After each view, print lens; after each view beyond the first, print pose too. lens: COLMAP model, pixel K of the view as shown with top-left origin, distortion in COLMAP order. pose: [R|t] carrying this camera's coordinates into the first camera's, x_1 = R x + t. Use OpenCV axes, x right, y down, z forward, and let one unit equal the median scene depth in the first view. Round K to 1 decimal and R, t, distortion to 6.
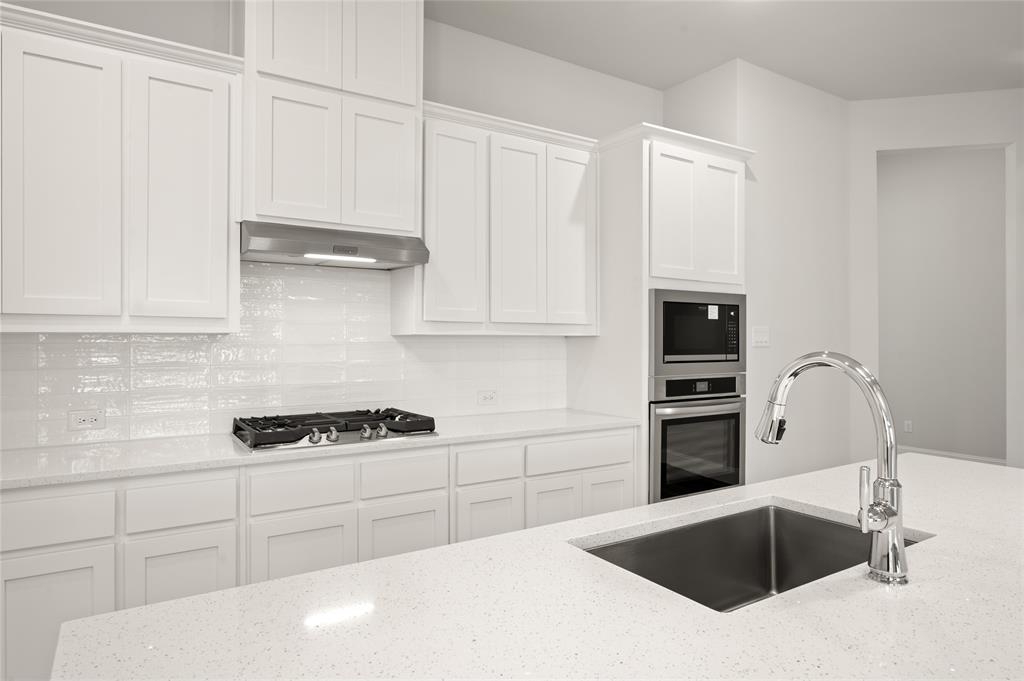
lens RADIAL K [[614.7, 0, 512.9], [0, 614.7, 335.2], [0, 0, 1]] dist [-0.000039, 0.000102]
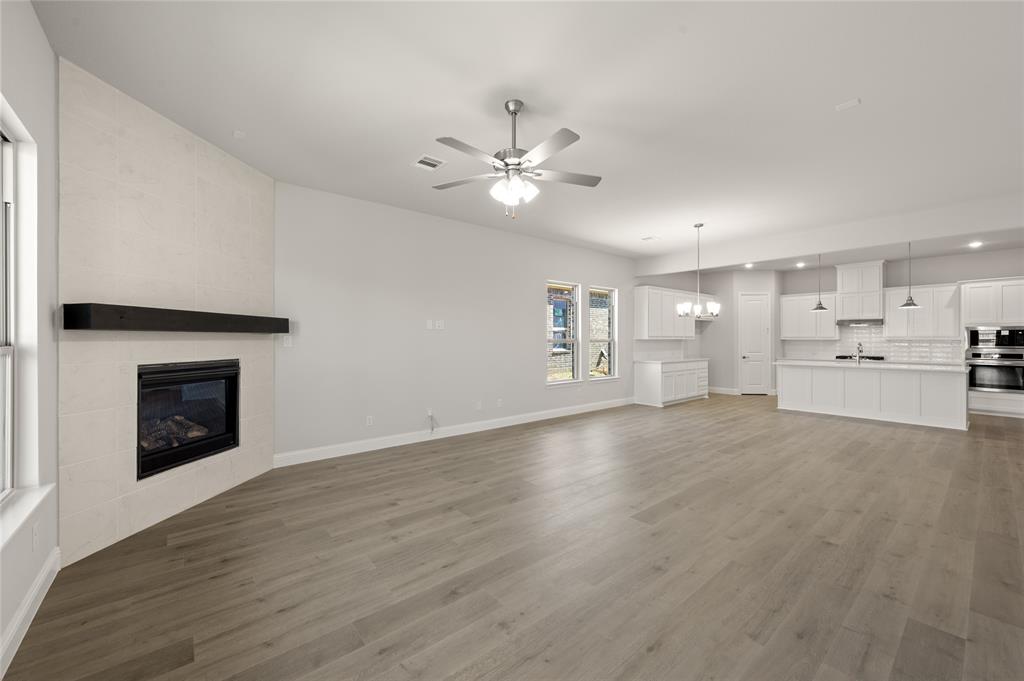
lens RADIAL K [[402.7, 0, 514.9], [0, 402.7, 337.9], [0, 0, 1]] dist [0.004303, 0.000249]
pose [[0.128736, -0.004361, -0.991669, 2.192674], [0.004007, 0.999984, -0.003878, -0.012286], [0.991671, -0.003474, 0.128752, -1.859035]]
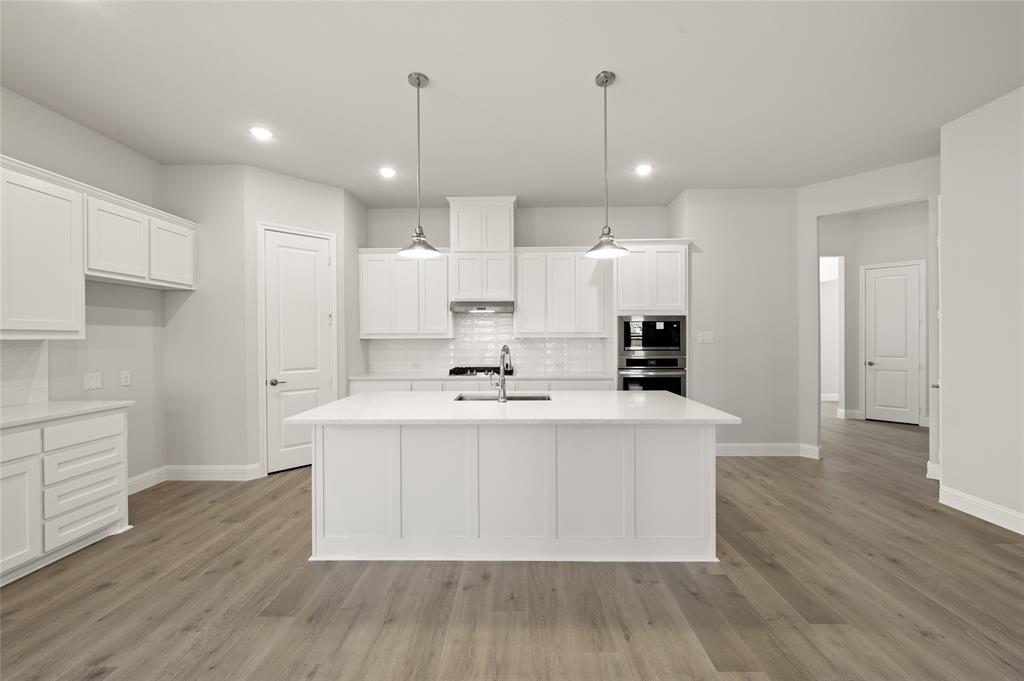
lens RADIAL K [[403.8, 0, 512.5], [0, 403.8, 338.1], [0, 0, 1]] dist [-0.000901, -0.000263]
pose [[0.831679, -0.003776, -0.555243, 0.698617], [0.008432, 0.999947, 0.005830, -0.009198], [0.555192, -0.009530, 0.831667, -0.373871]]
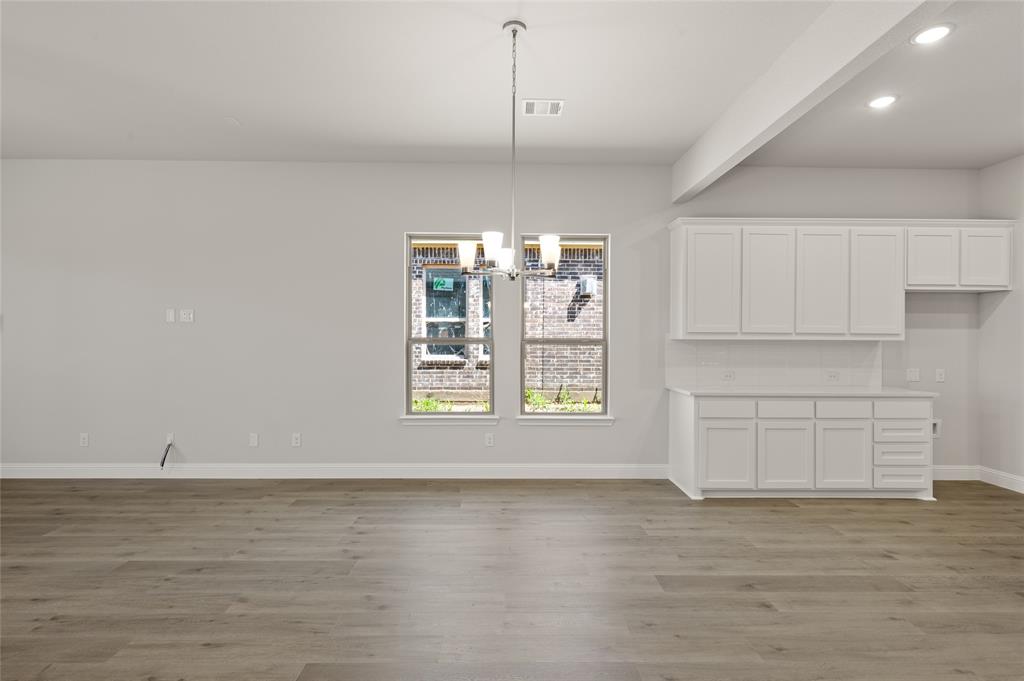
lens RADIAL K [[494.2, 0, 513.4], [0, 494.2, 336.5], [0, 0, 1]] dist [-0.000170, 0.000509]
pose [[-0.527766, -0.007603, -0.849356, 1.185812], [-0.002995, 0.999970, -0.007091, -0.006978], [0.849384, -0.001199, -0.527773, -0.357851]]
